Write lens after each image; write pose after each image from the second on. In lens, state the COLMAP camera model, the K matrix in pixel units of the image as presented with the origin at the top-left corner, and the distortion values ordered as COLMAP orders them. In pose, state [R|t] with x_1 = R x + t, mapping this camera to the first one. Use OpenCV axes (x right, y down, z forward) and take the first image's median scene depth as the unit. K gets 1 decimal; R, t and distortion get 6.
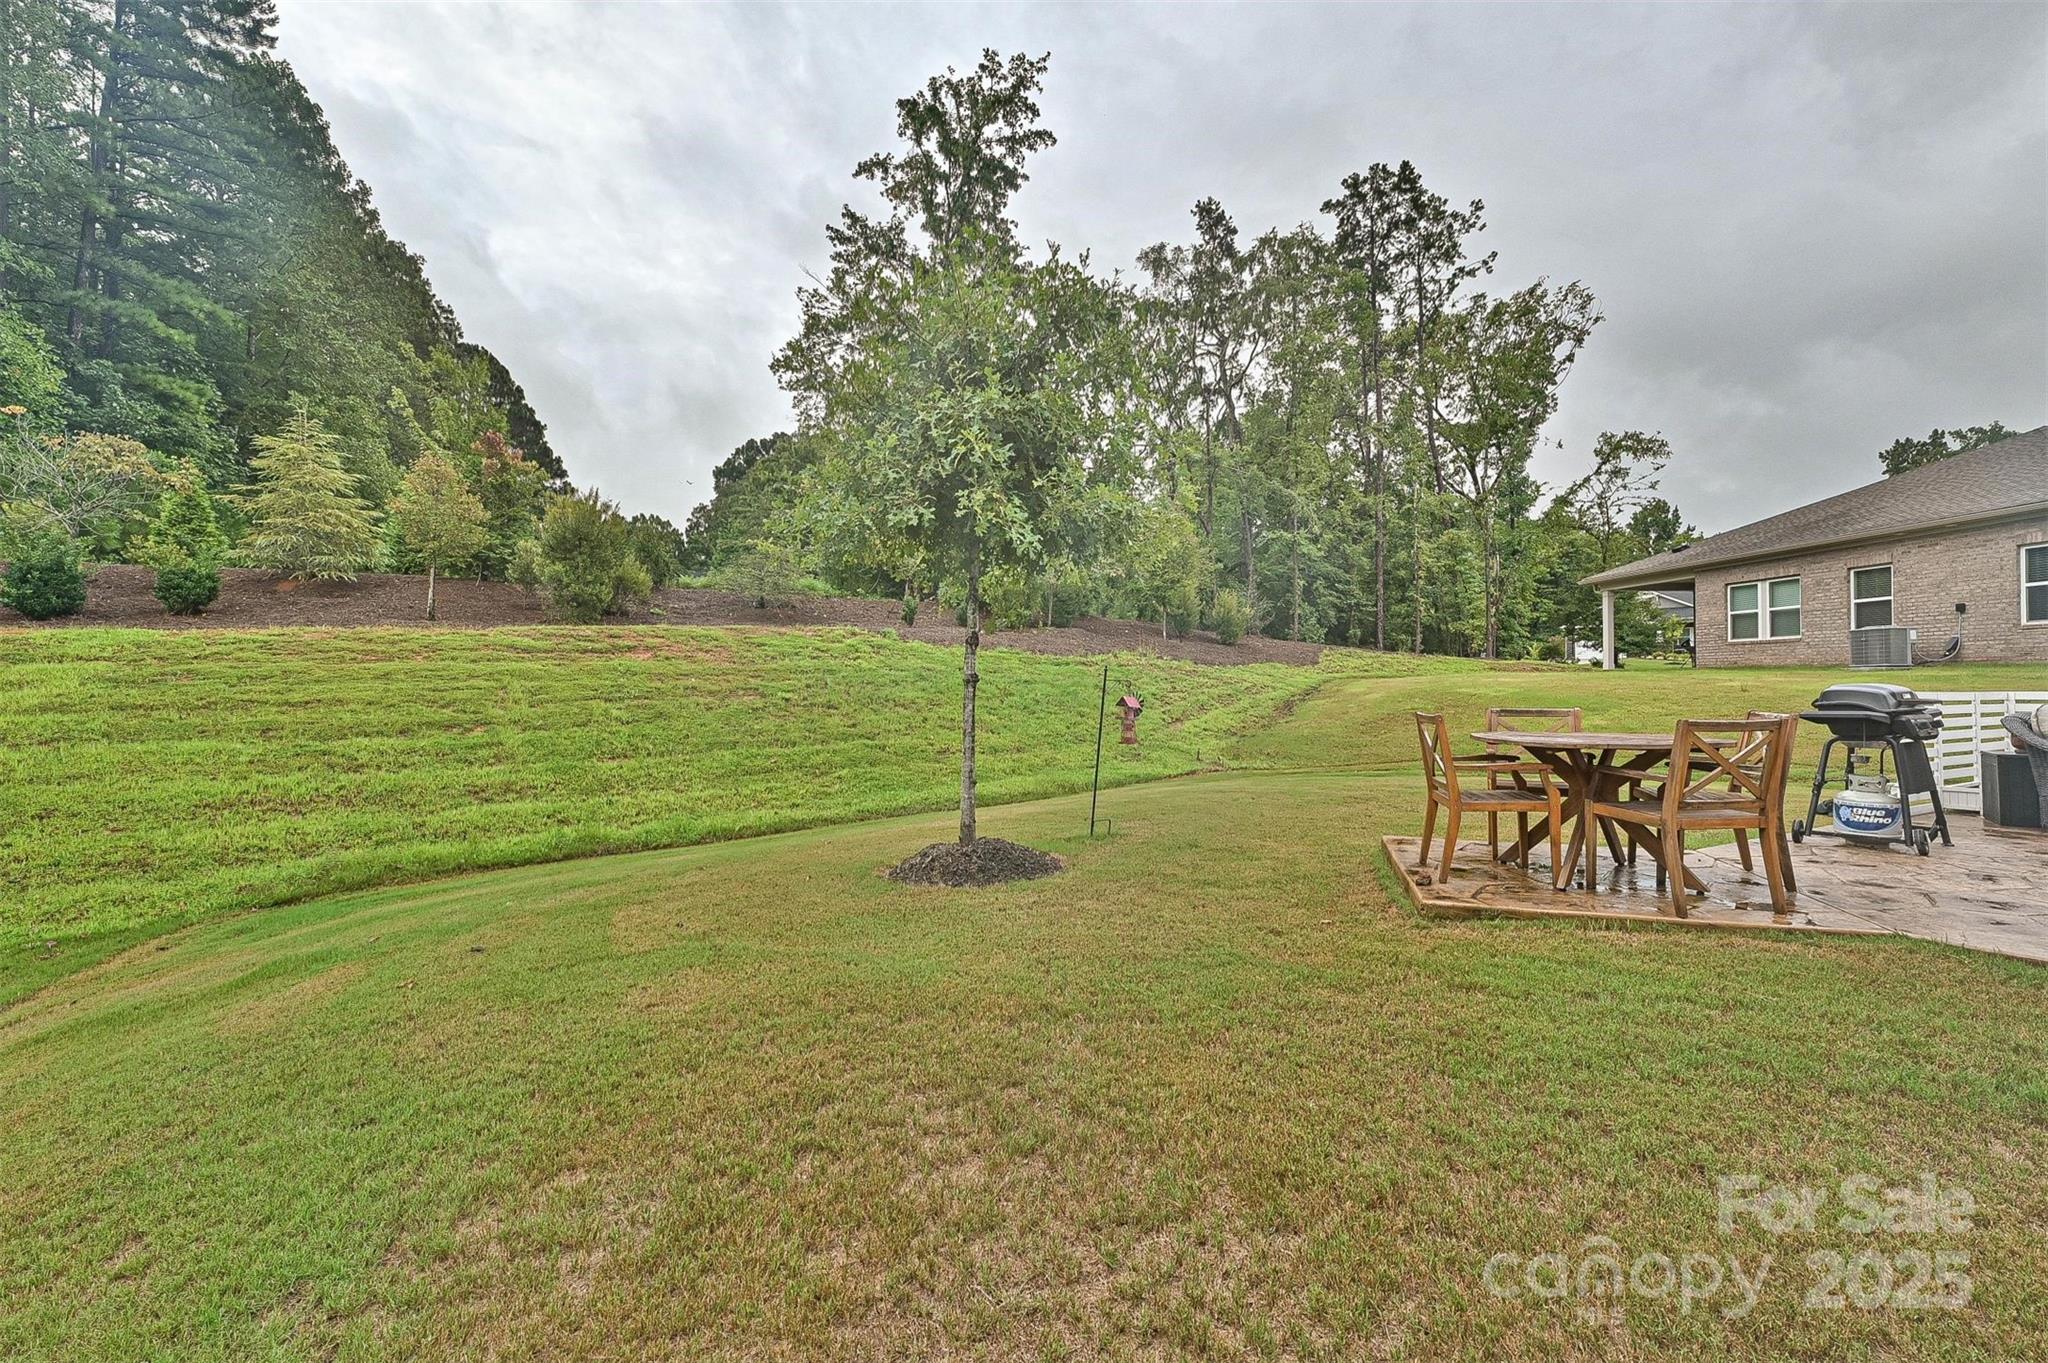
lens RADIAL K [[827.3, 0, 1022.5], [0, 827.3, 680.0], [0, 0, 1]] dist [0.000644, -0.000487]
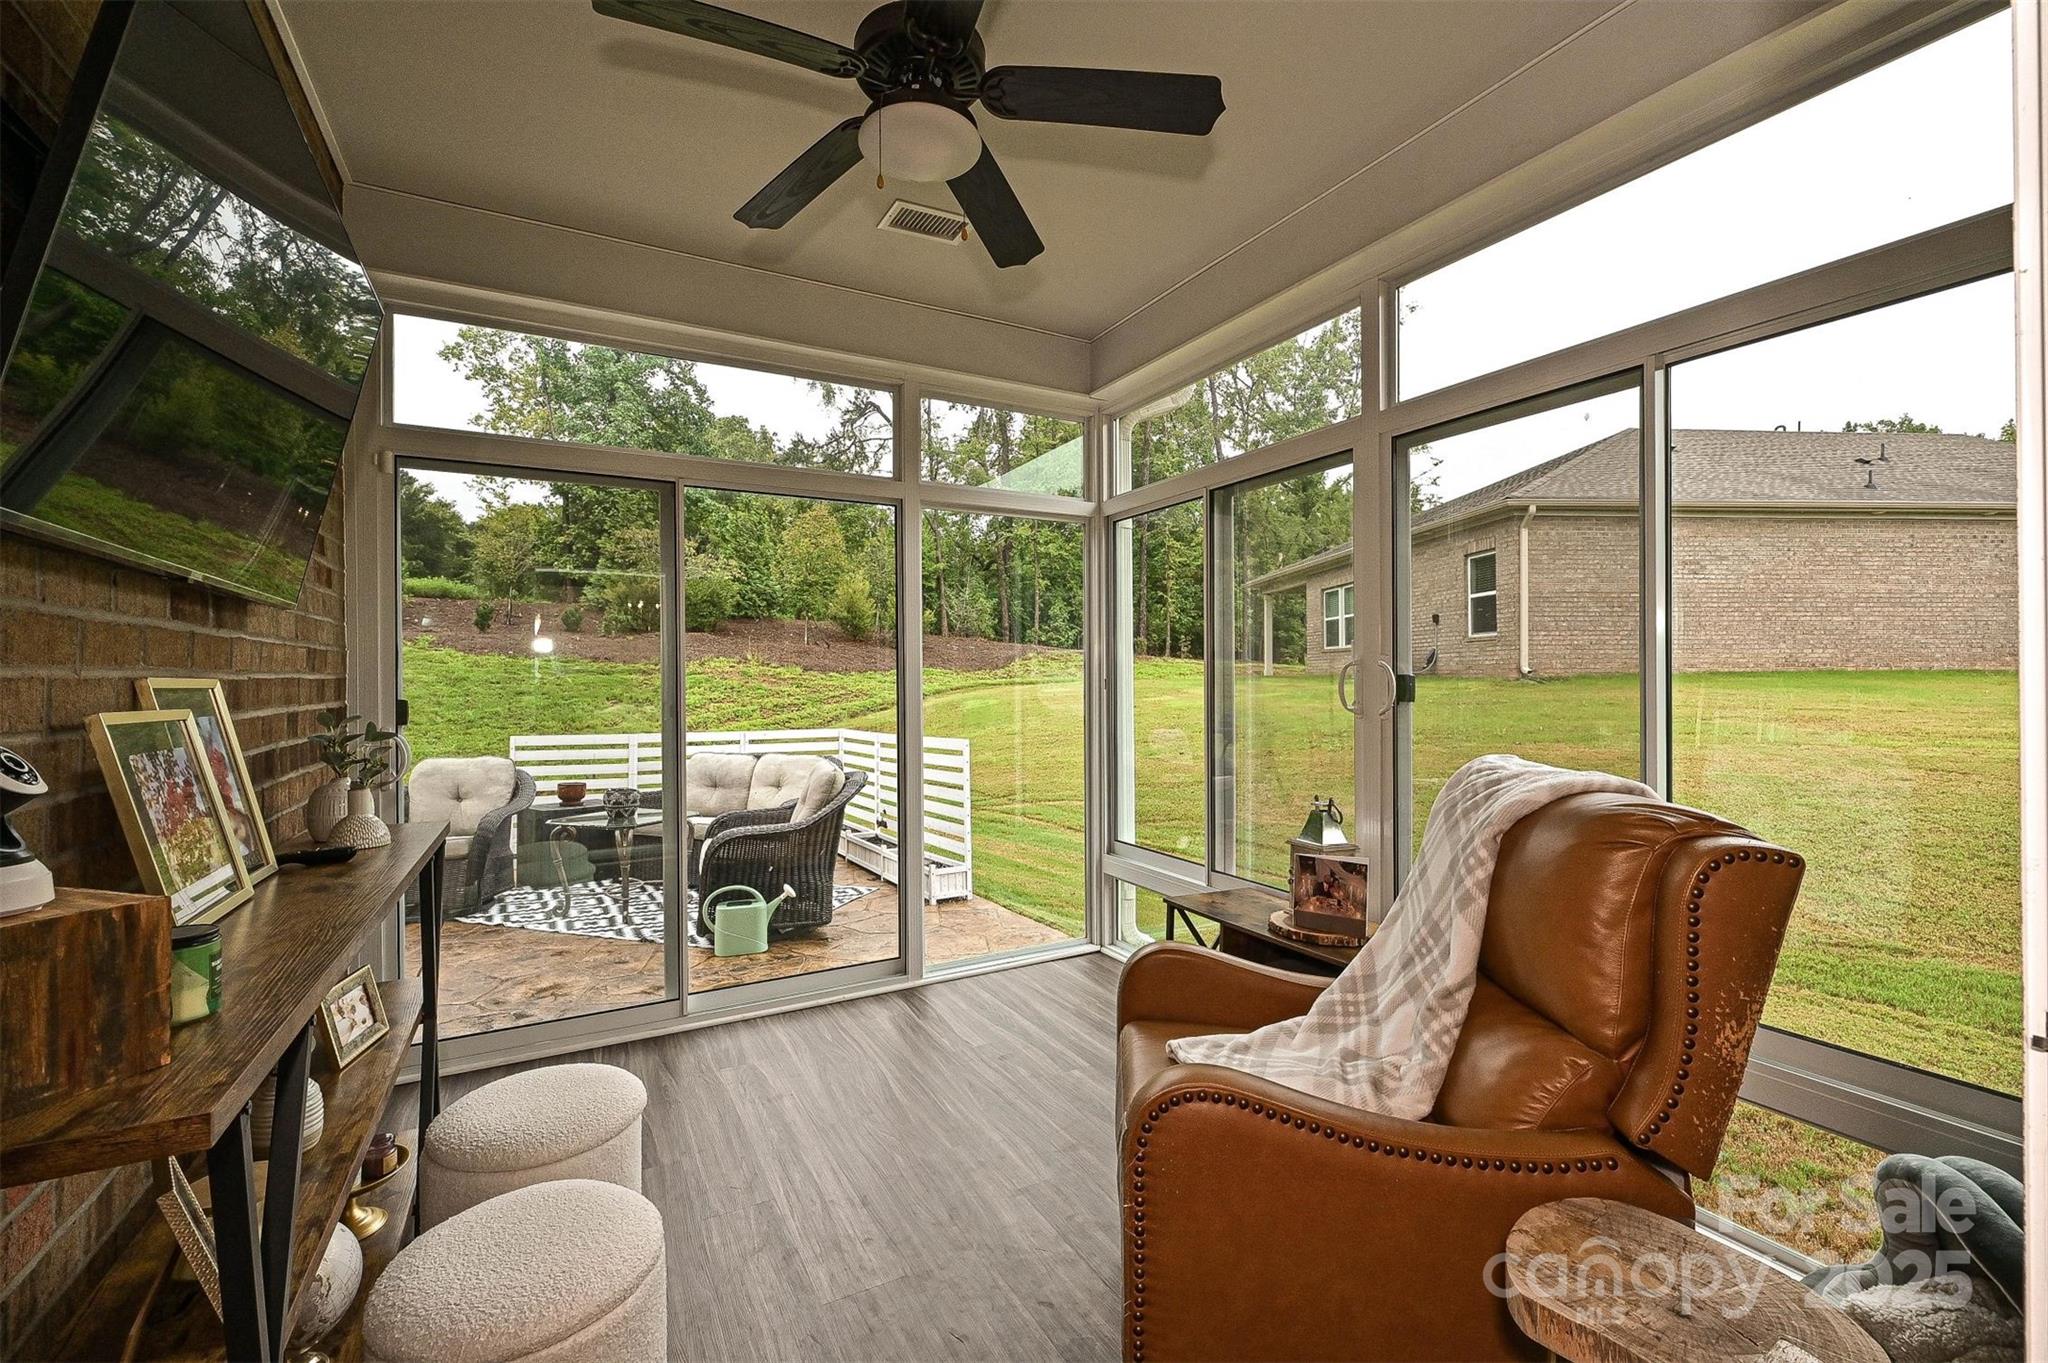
lens RADIAL K [[862.4, 0, 1018.9], [0, 862.4, 681.2], [0, 0, 1]] dist [0.000458, -0.000834]
pose [[0.999772, -0.001293, 0.021318, 0.498246], [0.001170, 0.999983, 0.005786, -0.016272], [-0.021326, -0.005760, 0.999756, 0.003844]]
